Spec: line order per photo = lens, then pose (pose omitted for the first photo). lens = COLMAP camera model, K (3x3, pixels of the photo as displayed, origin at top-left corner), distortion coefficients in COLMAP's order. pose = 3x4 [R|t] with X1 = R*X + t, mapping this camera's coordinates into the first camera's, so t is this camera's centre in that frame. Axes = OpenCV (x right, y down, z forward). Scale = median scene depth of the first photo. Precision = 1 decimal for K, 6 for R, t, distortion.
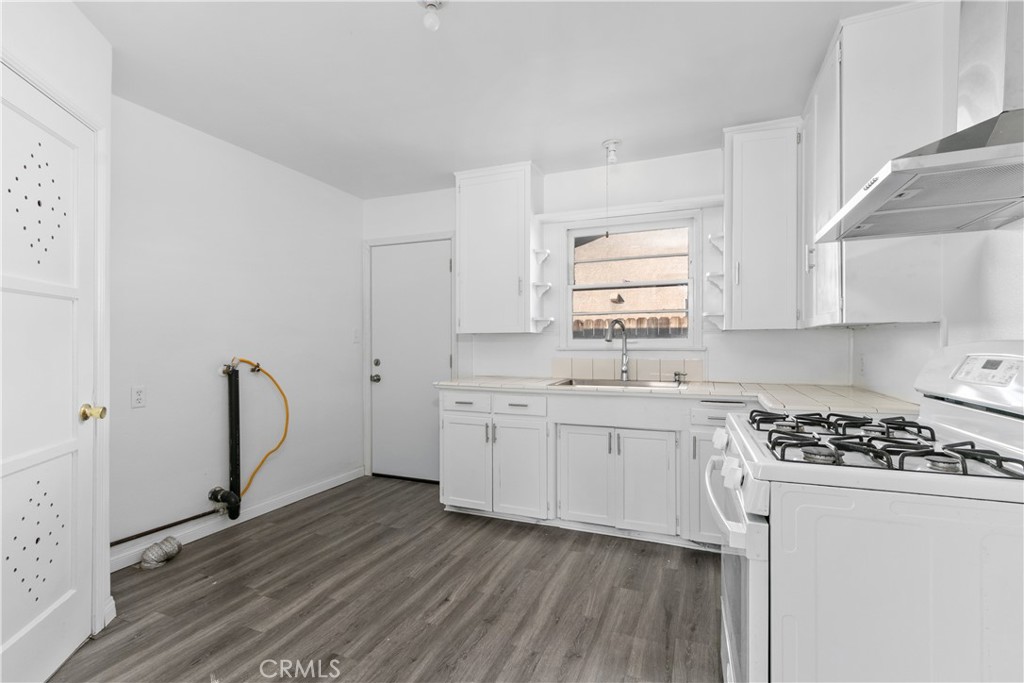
lens RADIAL K [[472.2, 0, 504.1], [0, 472.2, 344.6], [0, 0, 1]] dist [0.004127, -0.000825]
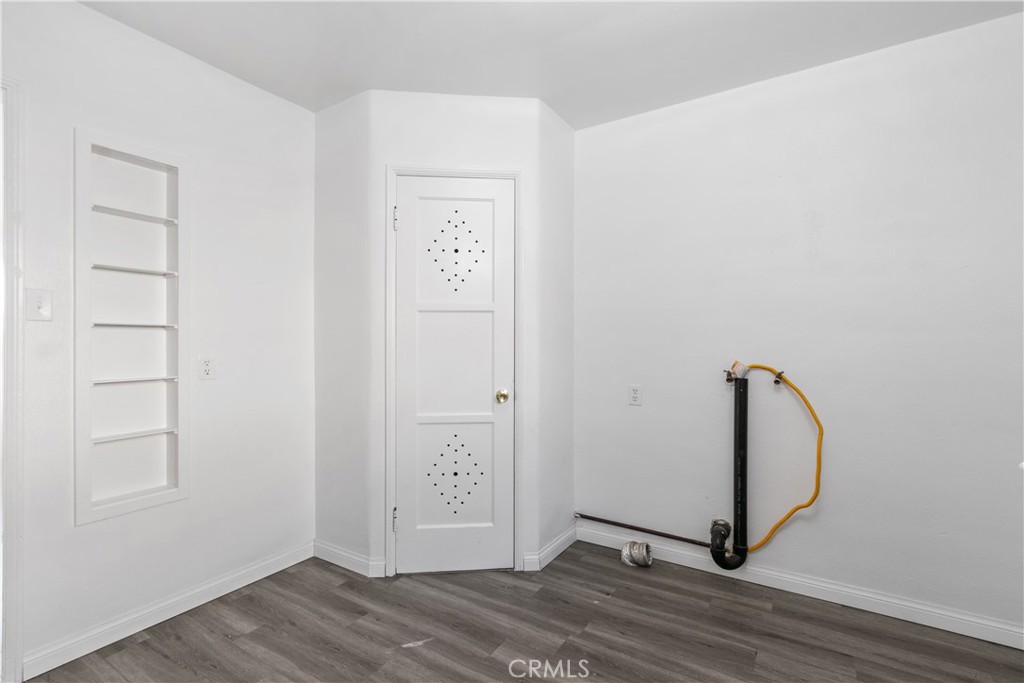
lens RADIAL K [[472.2, 0, 504.1], [0, 472.2, 344.6], [0, 0, 1]] dist [0.004127, -0.000825]
pose [[-0.171311, 0.000642, -0.985217, 0.301712], [-0.002034, 0.999997, 0.001005, -0.000824], [0.985215, 0.002176, -0.171310, 0.893662]]
